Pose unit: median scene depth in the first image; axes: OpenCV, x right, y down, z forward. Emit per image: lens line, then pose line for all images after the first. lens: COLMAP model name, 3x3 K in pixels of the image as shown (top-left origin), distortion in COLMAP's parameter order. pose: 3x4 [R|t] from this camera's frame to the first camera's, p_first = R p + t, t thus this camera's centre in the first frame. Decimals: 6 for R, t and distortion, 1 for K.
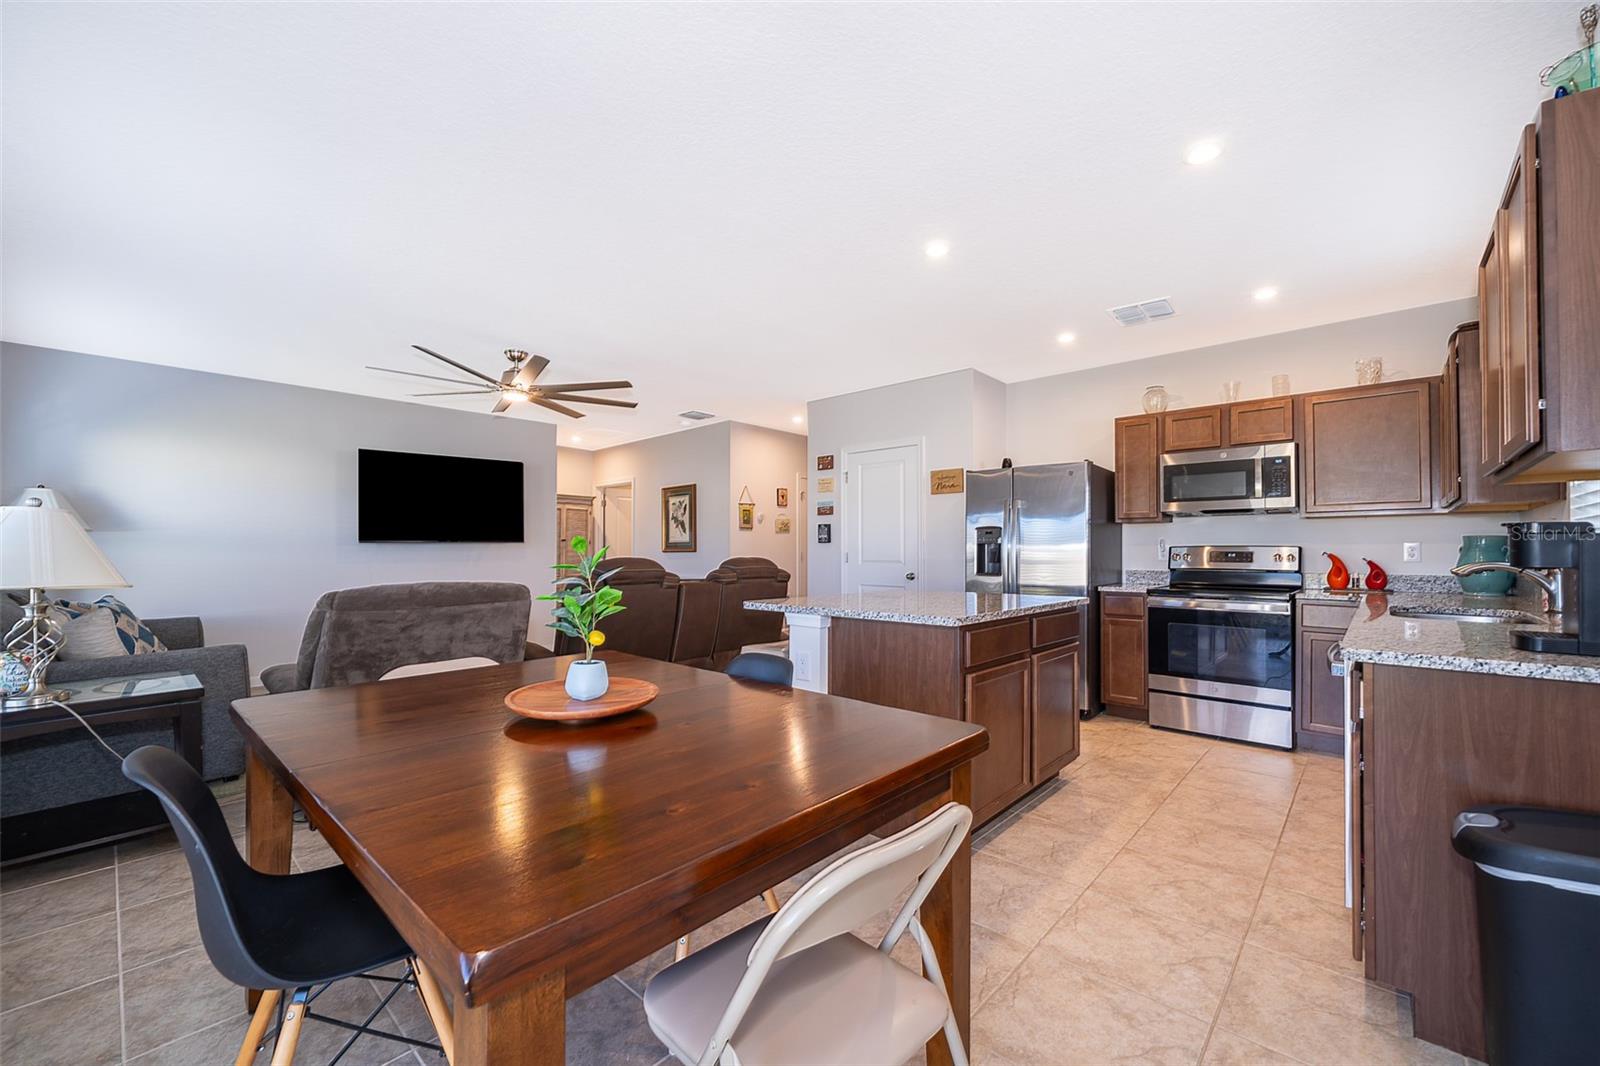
lens RADIAL K [[634.9, 0, 808.3], [0, 634.9, 541.2], [0, 0, 1]] dist [-0.002411, -0.000054]
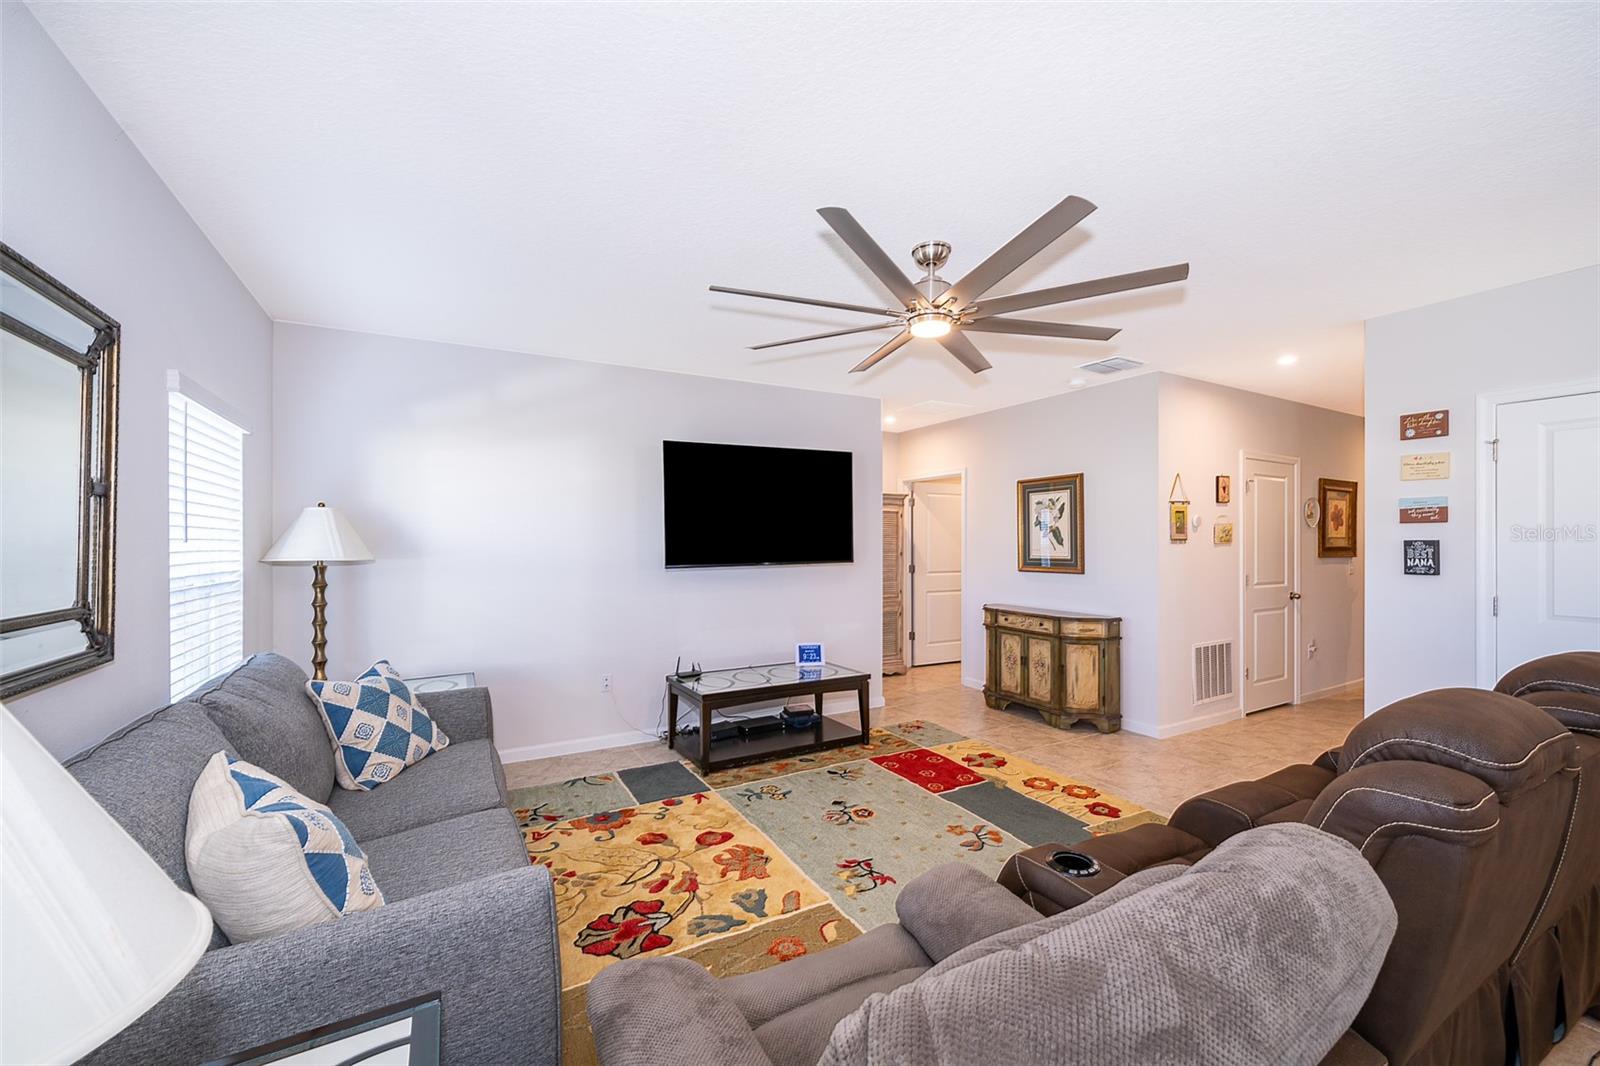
lens RADIAL K [[634.9, 0, 791.3], [0, 634.9, 540.8], [0, 0, 1]] dist [-0.002411, -0.000054]
pose [[0.941948, 0.002193, -0.335750, -0.418820], [0.003555, 0.999858, 0.016502, -0.052896], [0.335739, -0.016738, 0.941806, 0.460195]]
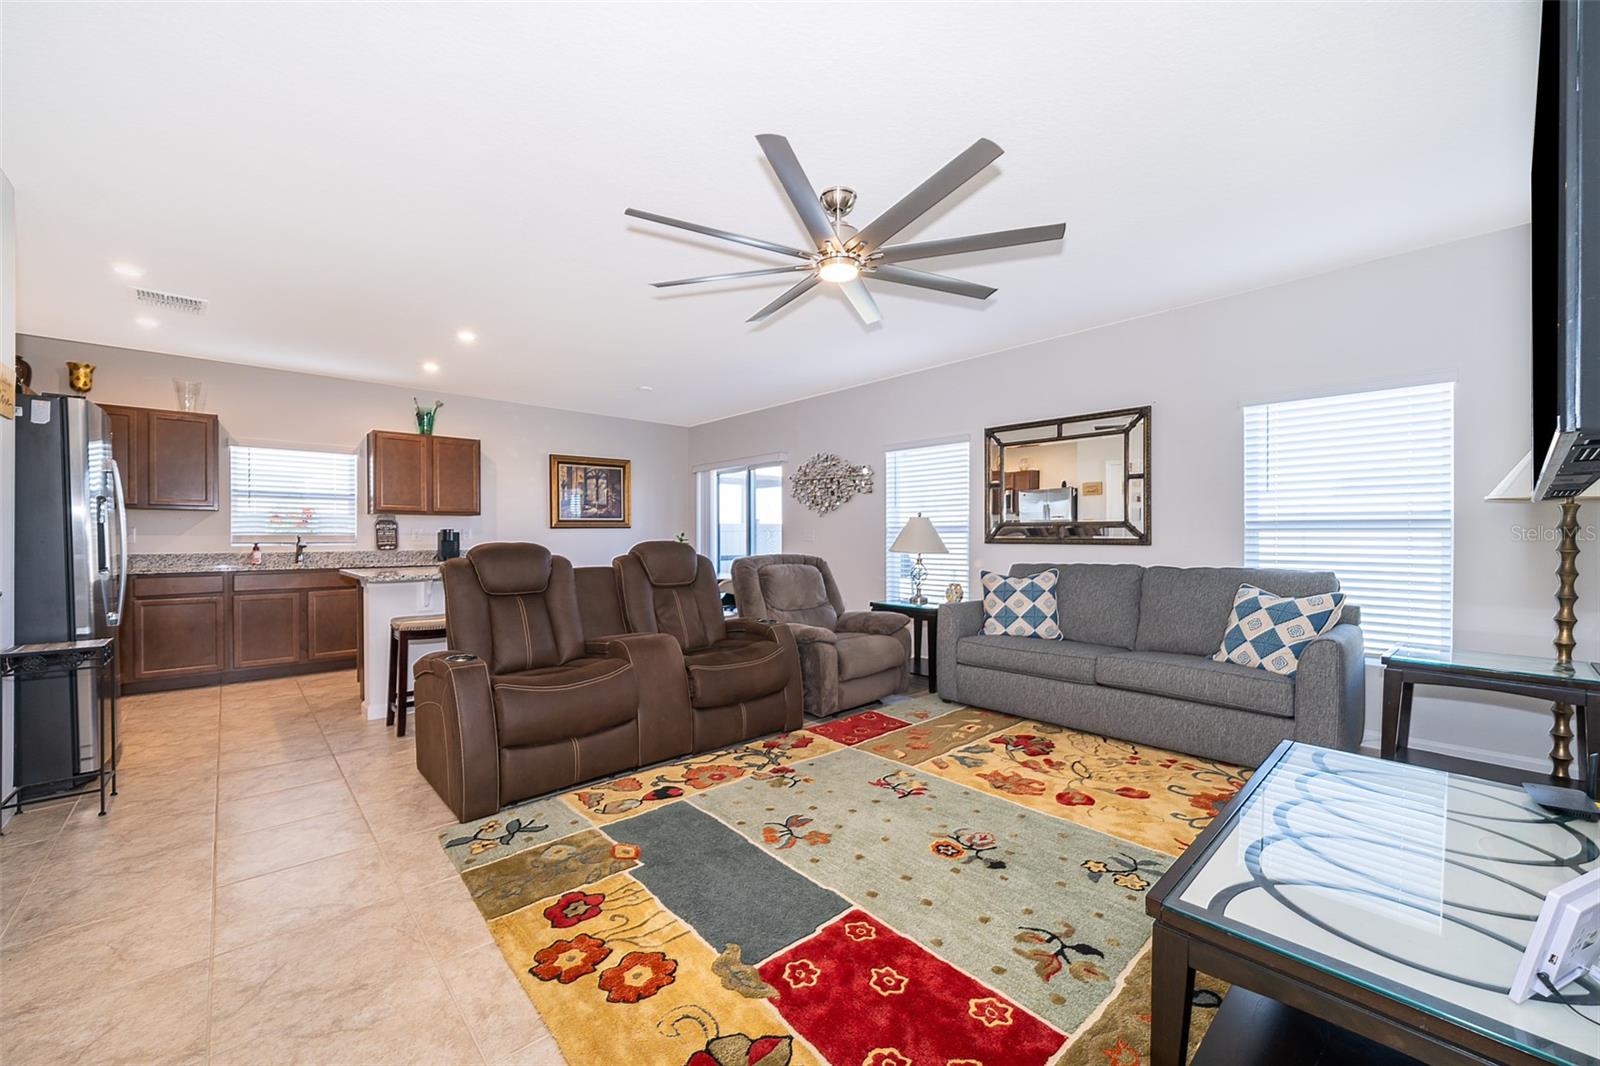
lens RADIAL K [[634.9, 0, 791.6], [0, 634.9, 527.3], [0, 0, 1]] dist [-0.002411, -0.000054]
pose [[-0.993550, 0.005145, 0.113279, -0.524038], [0.001622, 0.999513, -0.031171, 0.032591], [-0.113384, -0.030786, -0.993074, 1.739904]]
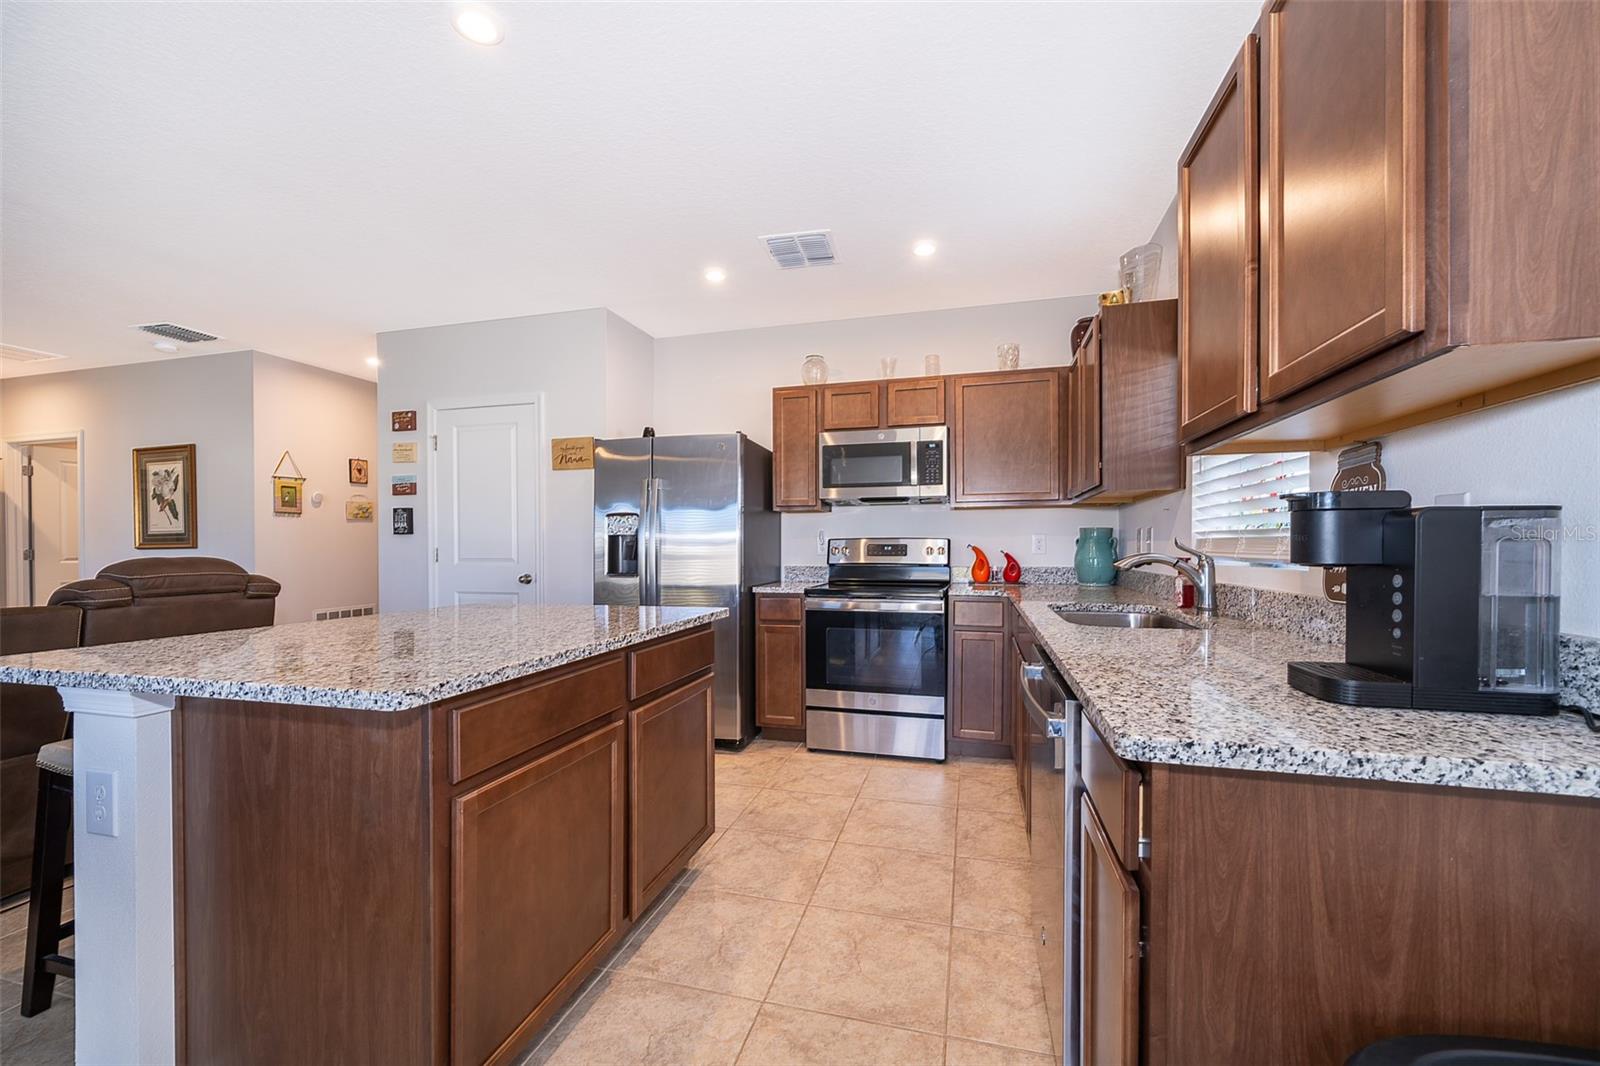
lens RADIAL K [[634.9, 0, 795.8], [0, 634.9, 551.8], [0, 0, 1]] dist [-0.002411, -0.000054]
pose [[0.894947, -0.008321, 0.446095, 0.144487], [-0.002519, 0.999716, 0.023700, 0.005873], [-0.446165, -0.022334, 0.894672, 0.246283]]
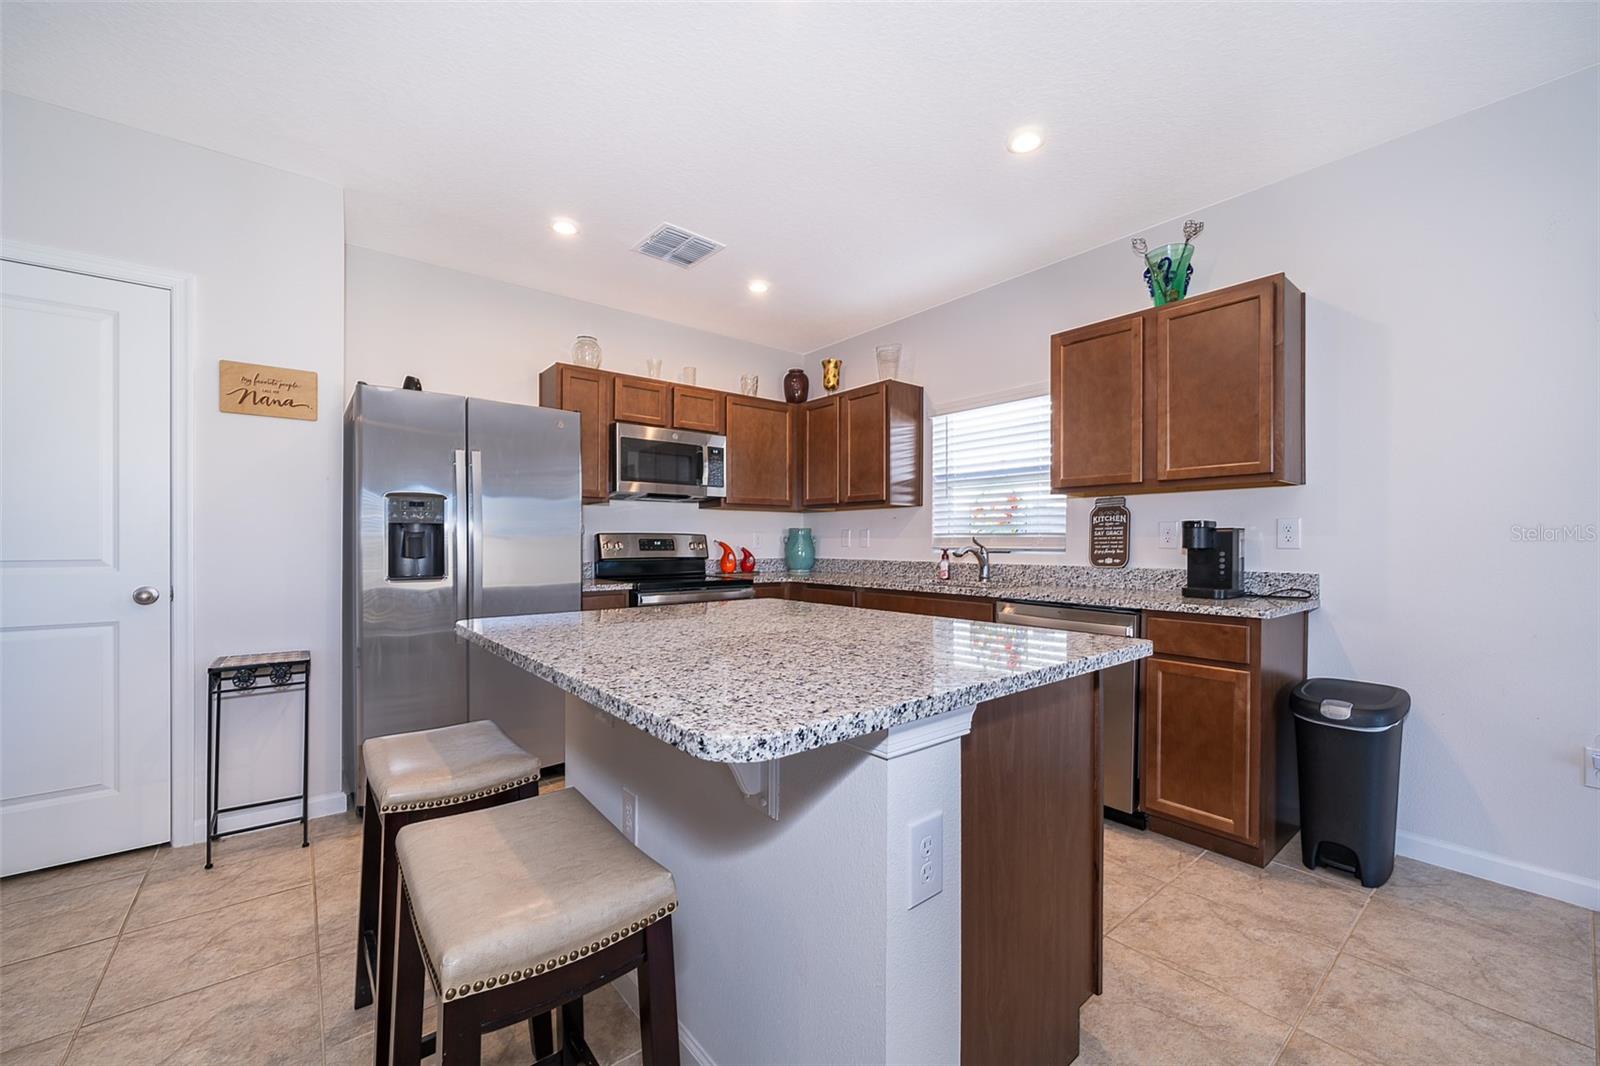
lens RADIAL K [[634.9, 0, 802.6], [0, 634.9, 545.0], [0, 0, 1]] dist [-0.002411, -0.000054]
pose [[0.166046, -0.003537, 0.986112, -0.232048], [-0.016679, 0.999840, 0.006394, 0.015134], [-0.985977, -0.017509, 0.165961, 0.642632]]
